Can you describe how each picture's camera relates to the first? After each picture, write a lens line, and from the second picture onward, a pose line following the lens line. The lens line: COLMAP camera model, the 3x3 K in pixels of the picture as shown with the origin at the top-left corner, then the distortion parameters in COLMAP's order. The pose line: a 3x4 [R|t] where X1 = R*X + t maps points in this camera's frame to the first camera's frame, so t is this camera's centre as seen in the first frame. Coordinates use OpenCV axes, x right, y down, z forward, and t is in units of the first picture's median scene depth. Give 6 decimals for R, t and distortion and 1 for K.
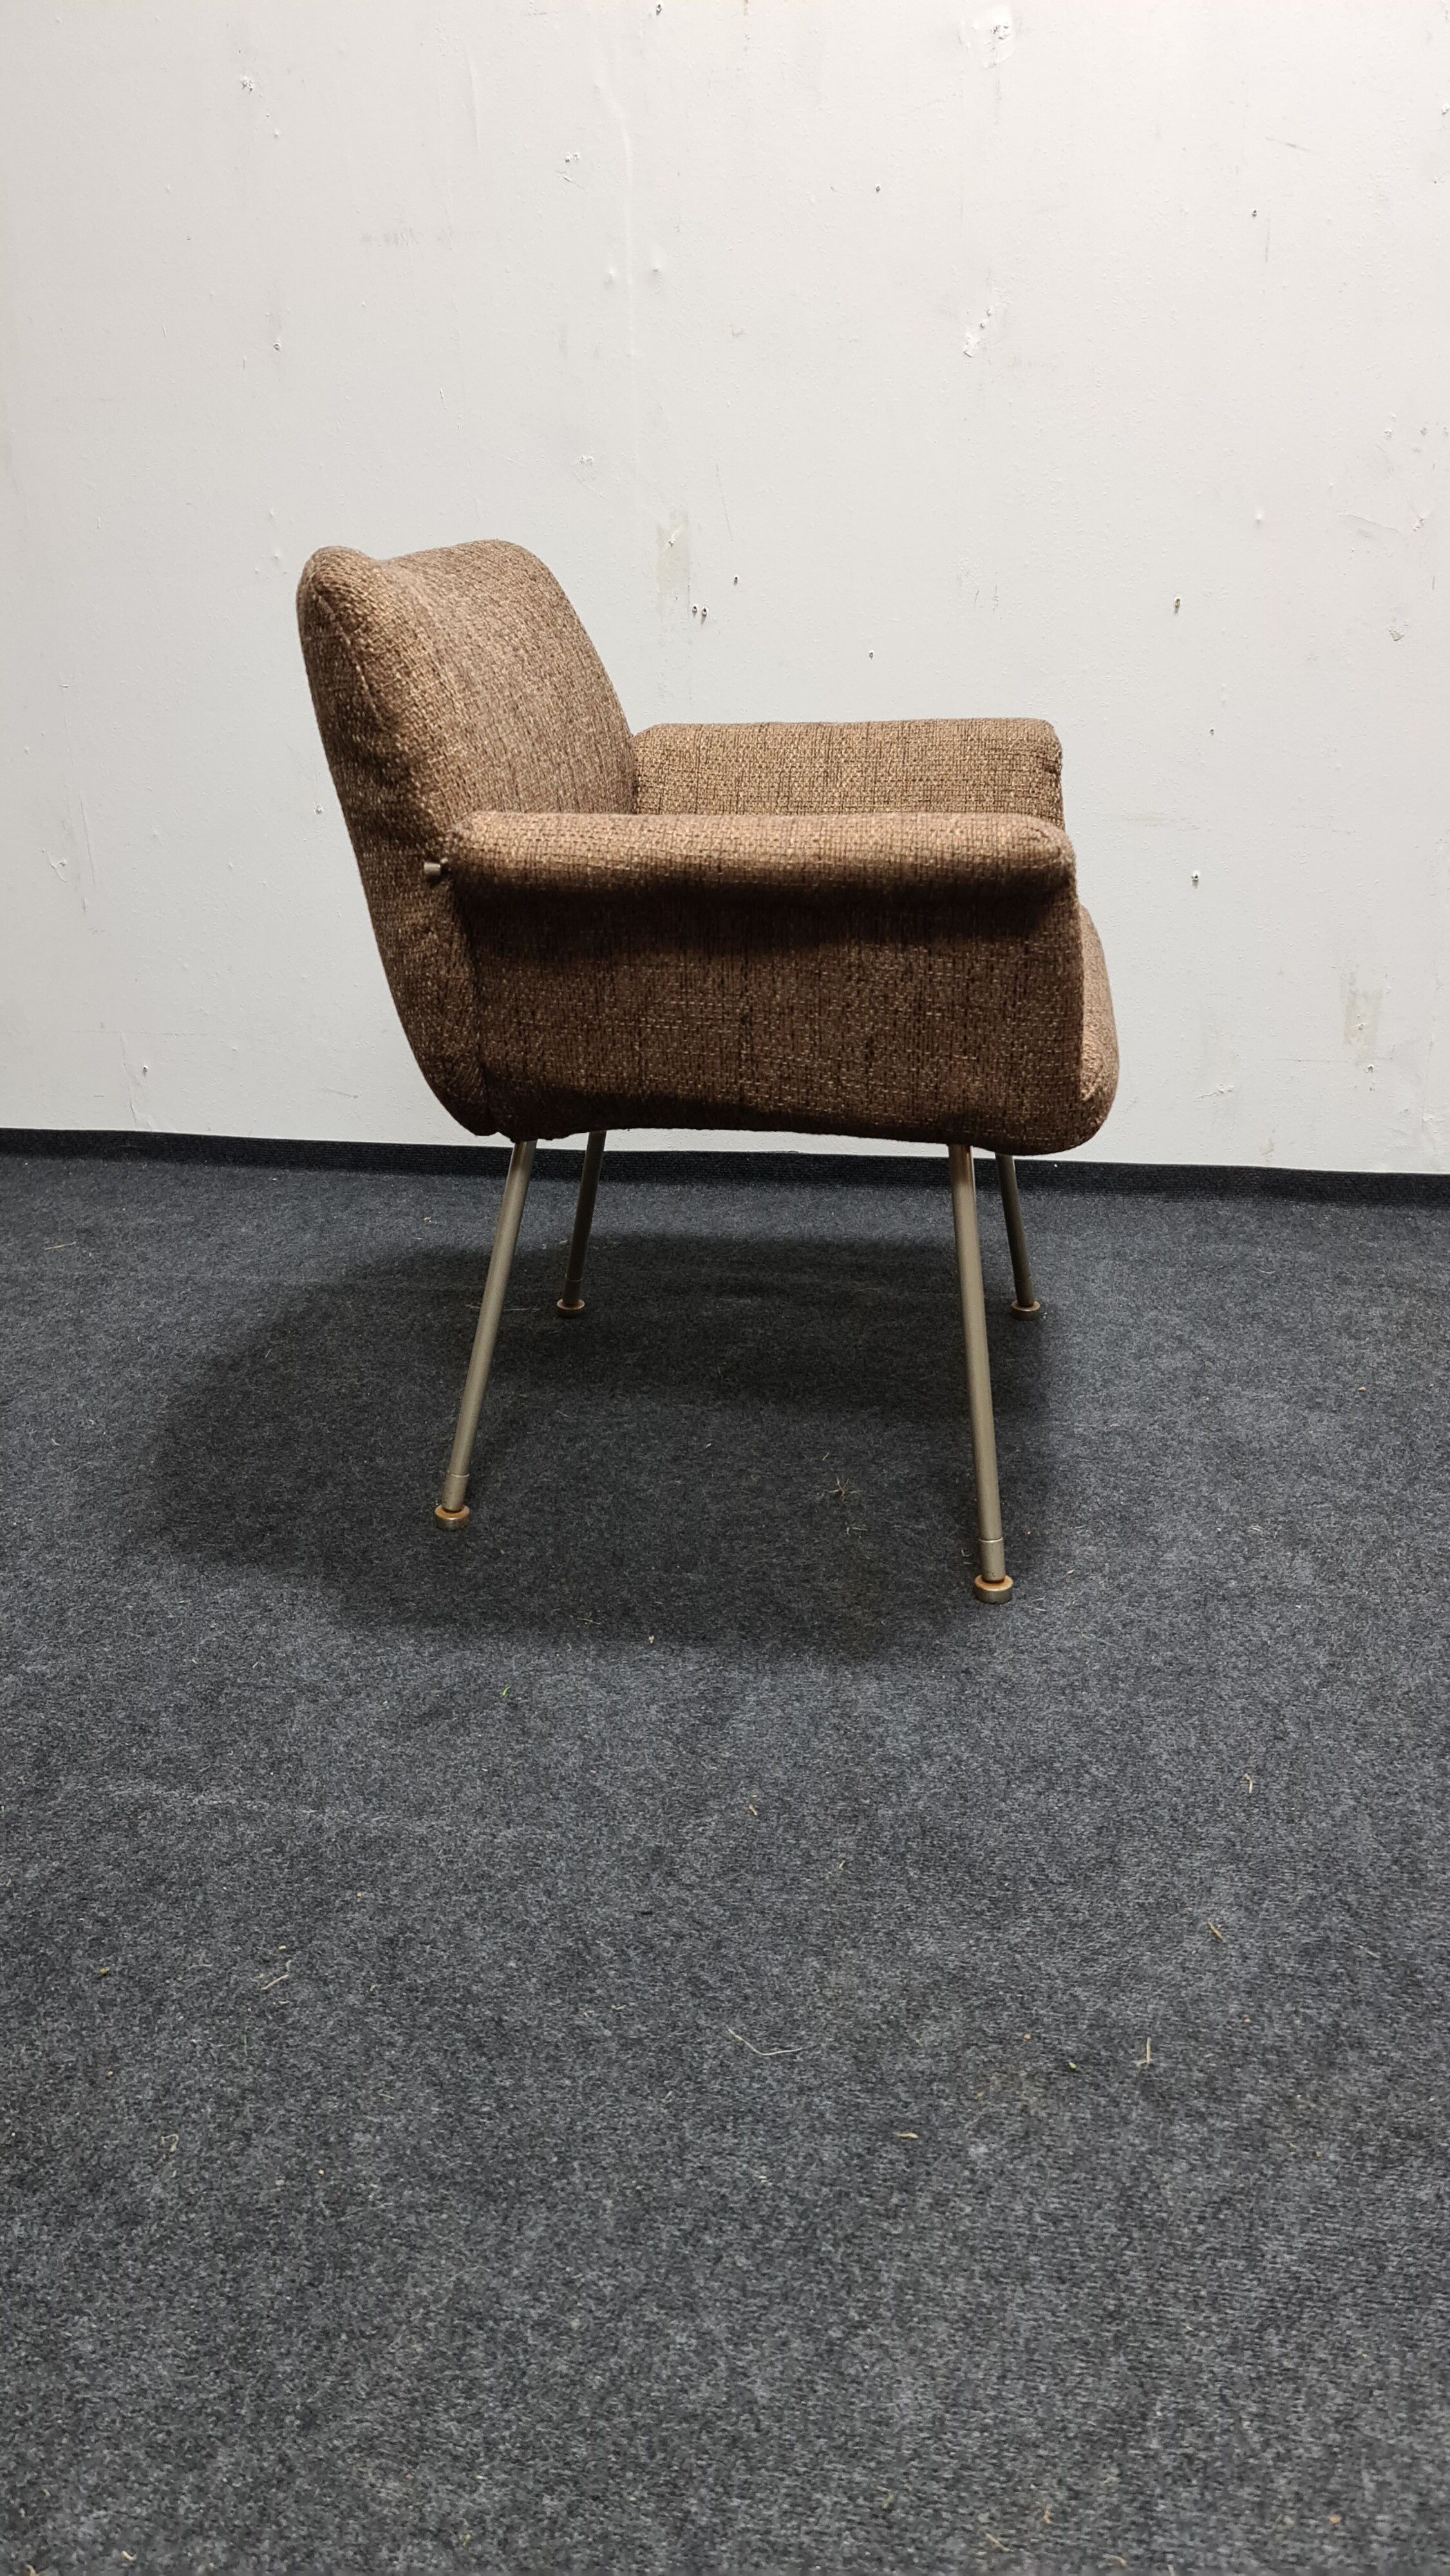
lens RADIAL K [[1906.8, 0, 711.0], [0, 1906.8, 1281.8], [0, 0, 1]] dist [0.075439, -0.053240]
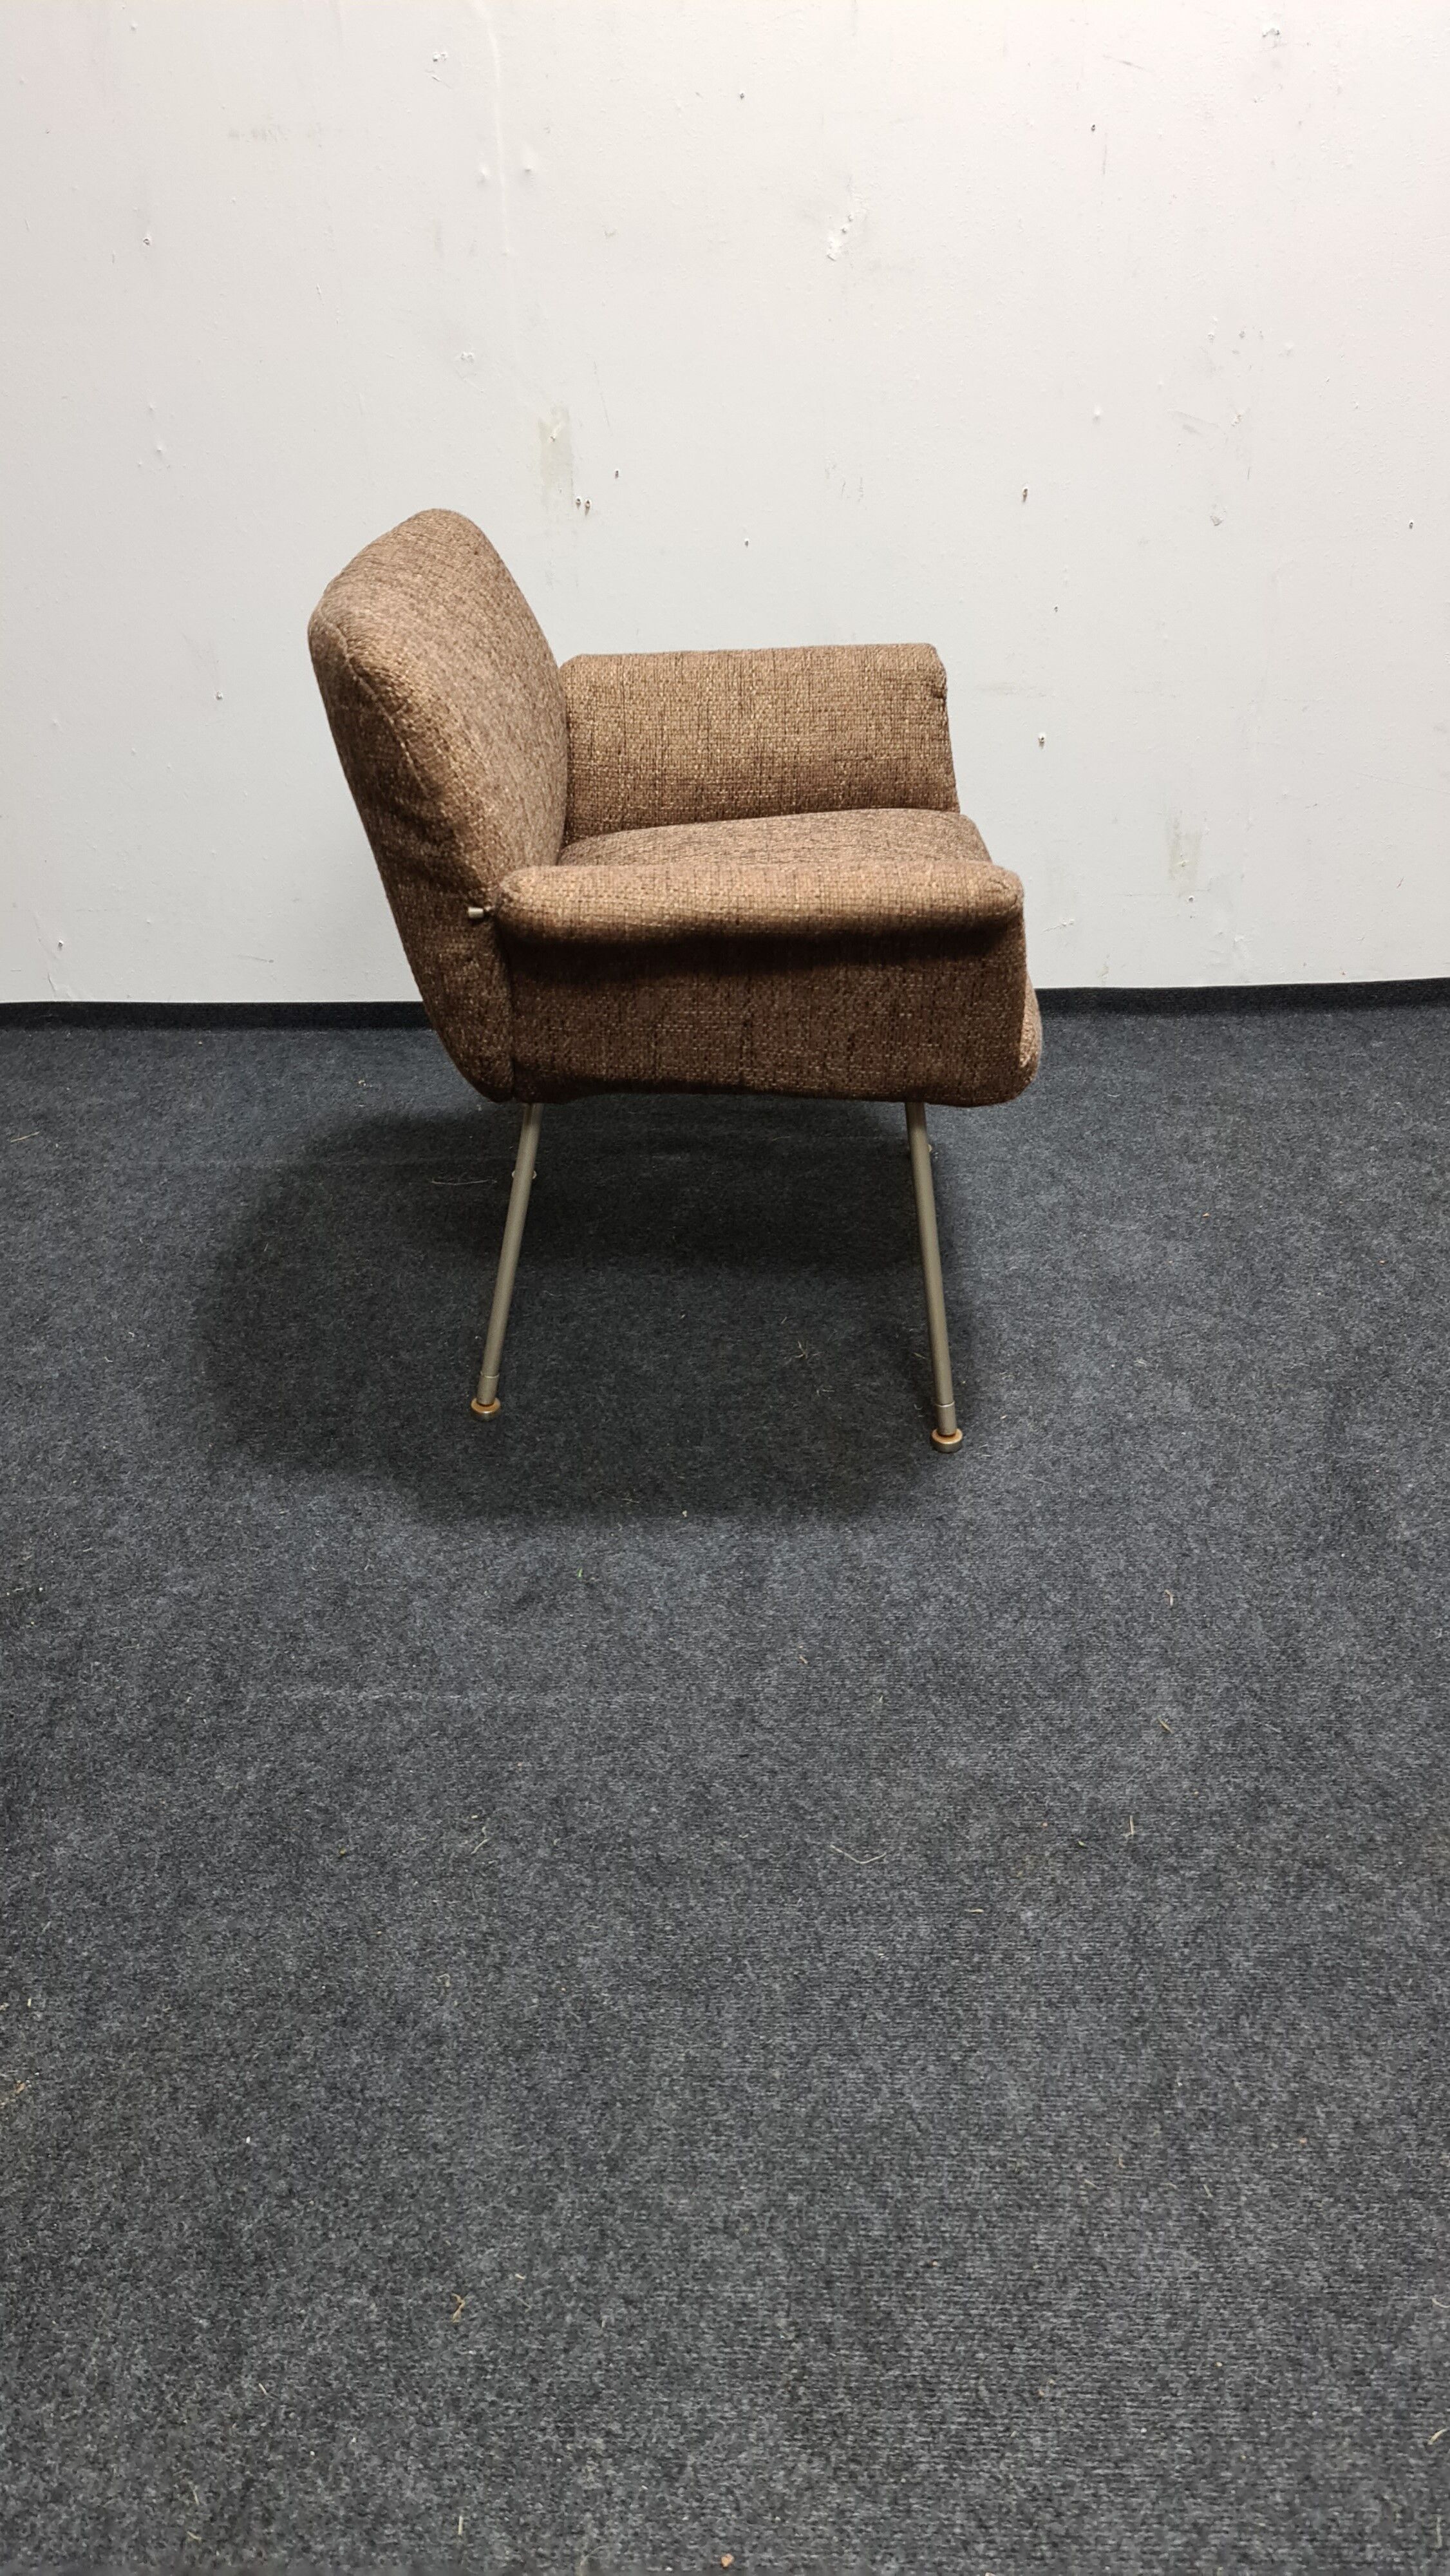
lens RADIAL K [[1906.8, 0, 705.0], [0, 1906.8, 1259.4], [0, 0, 1]] dist [0.075439, -0.053240]
pose [[0.988846, -0.082876, 0.123756, -0.171172], [0.058508, 0.980243, 0.188945, -0.223779], [-0.136970, -0.179597, 0.974158, -0.186711]]
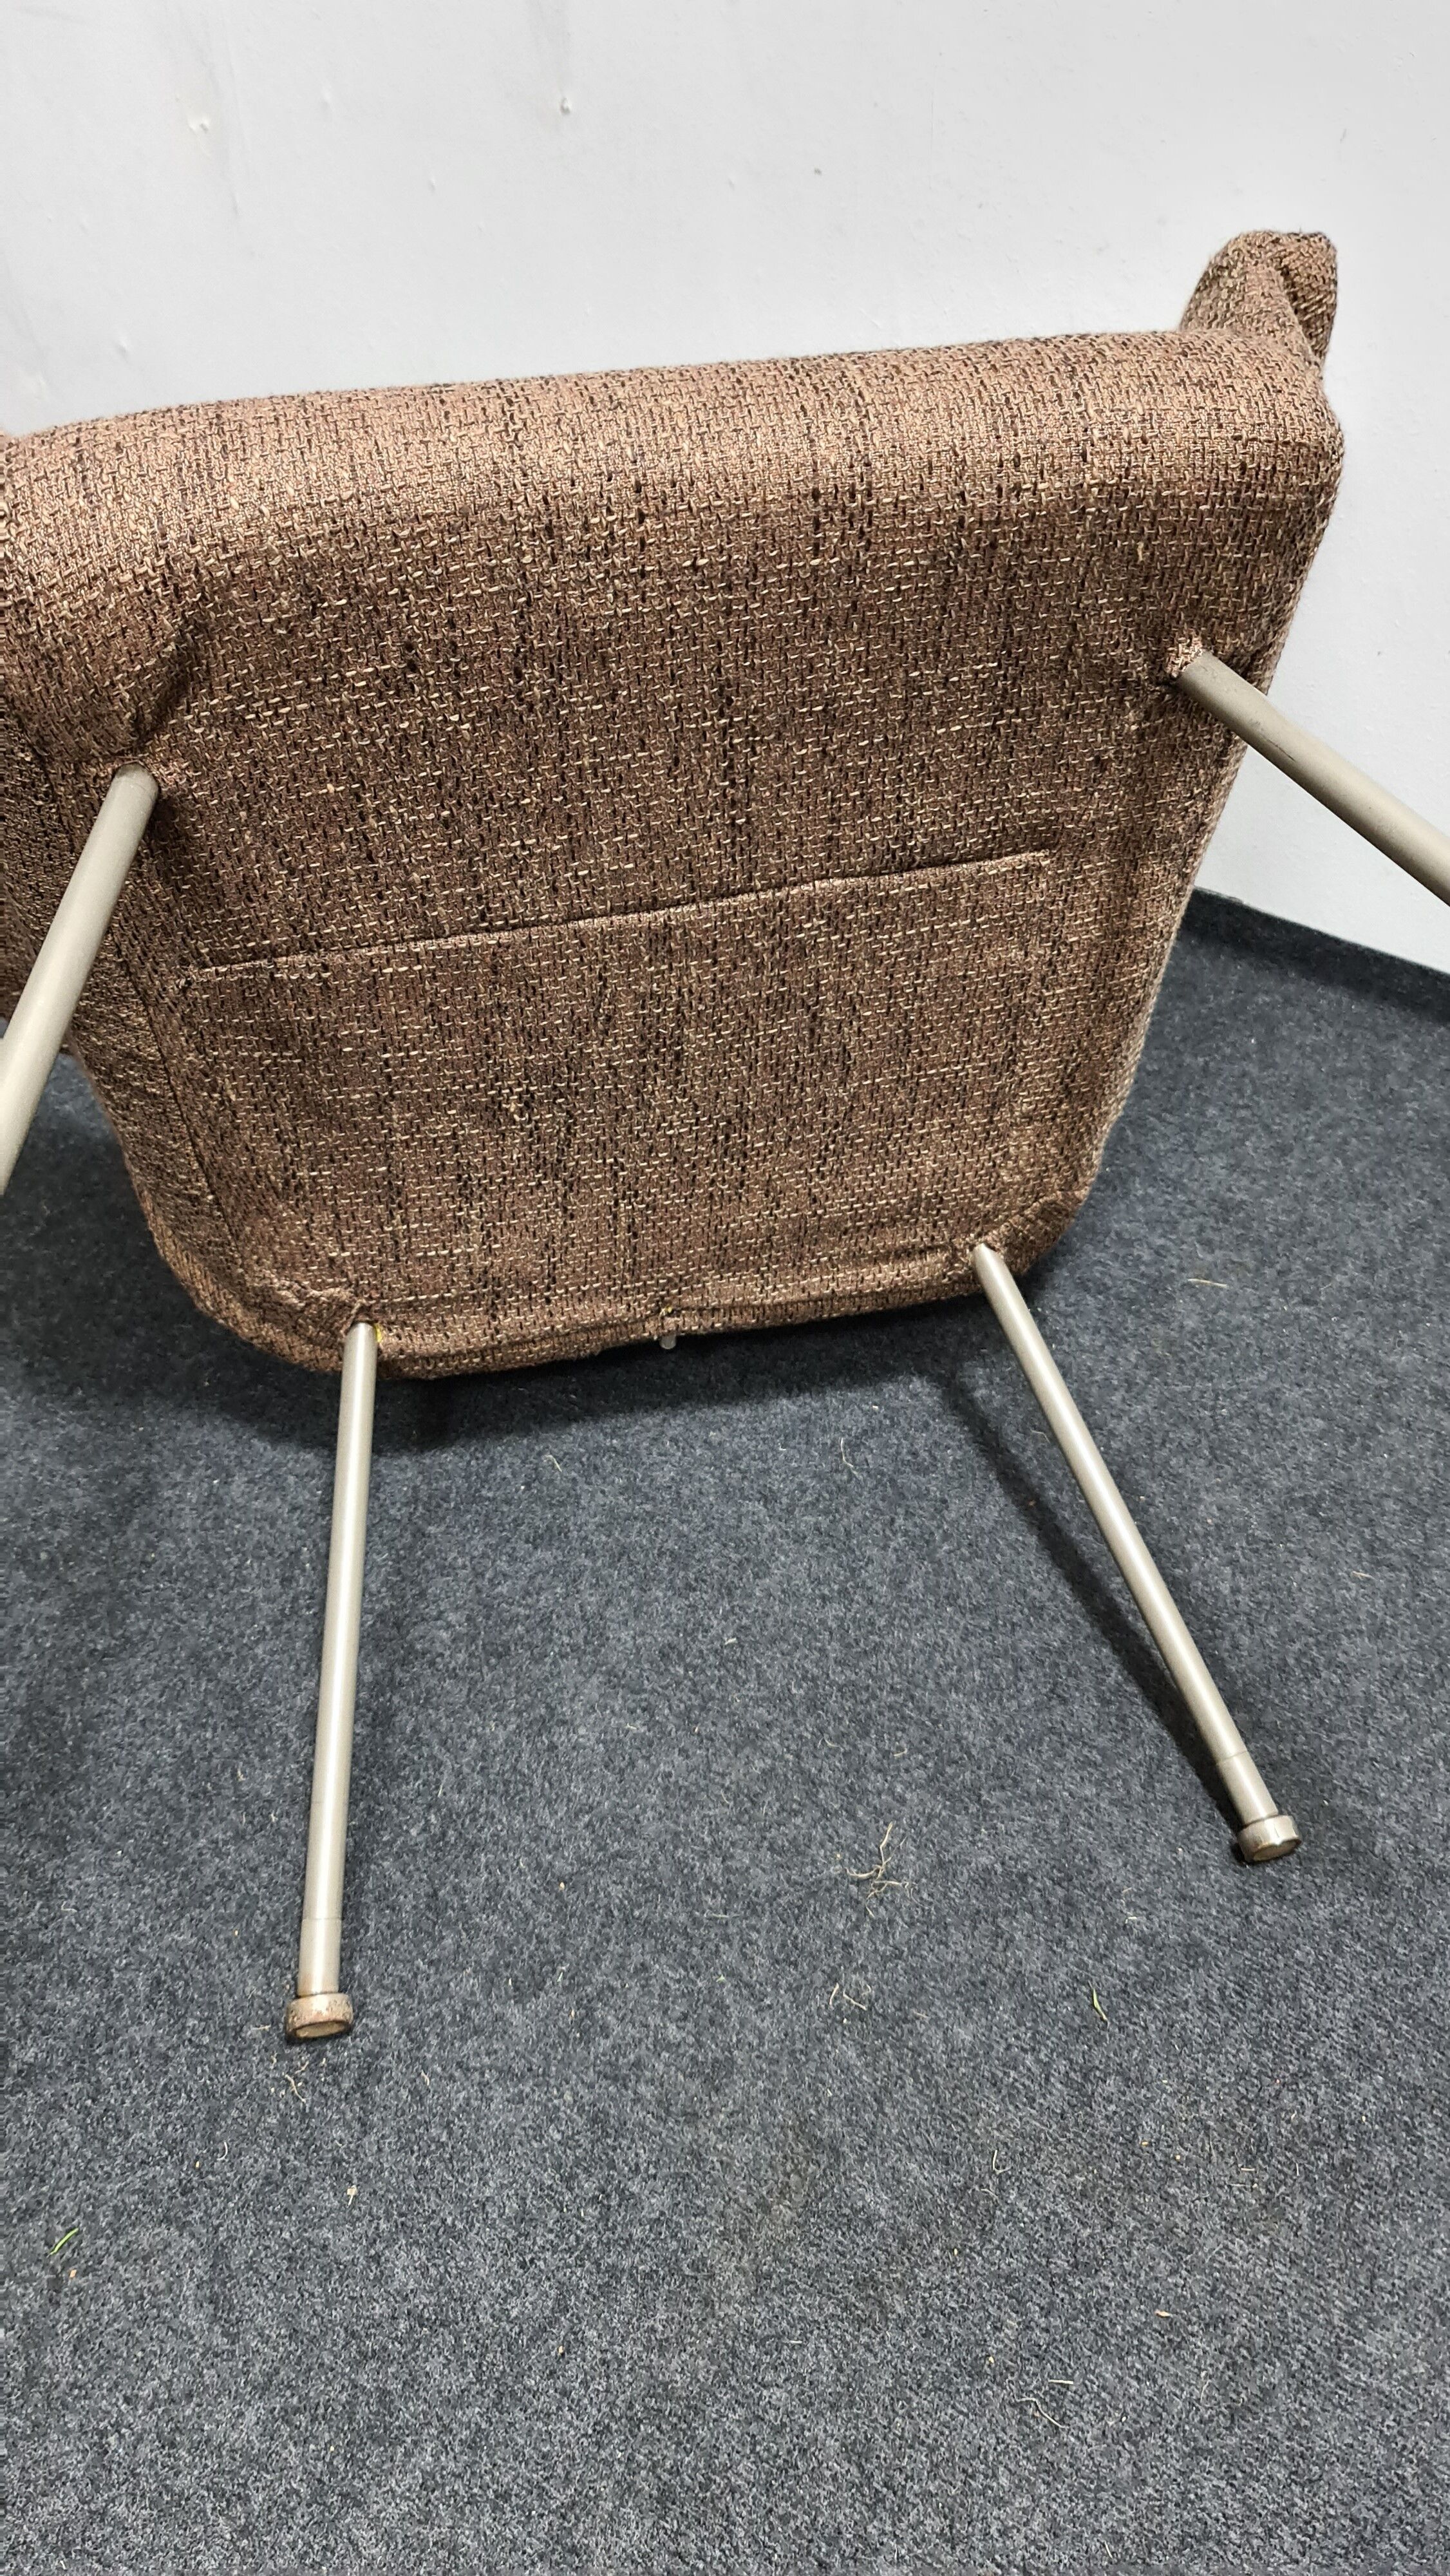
lens RADIAL K [[1906.8, 0, 719.2], [0, 1906.8, 1308.0], [0, 0, 1]] dist [0.075439, -0.053240]
pose [[0.921887, 0.304232, -0.239932, 0.138572], [-0.172414, 0.876667, 0.449143, -0.351293], [0.346984, -0.372691, 0.860641, 0.696577]]
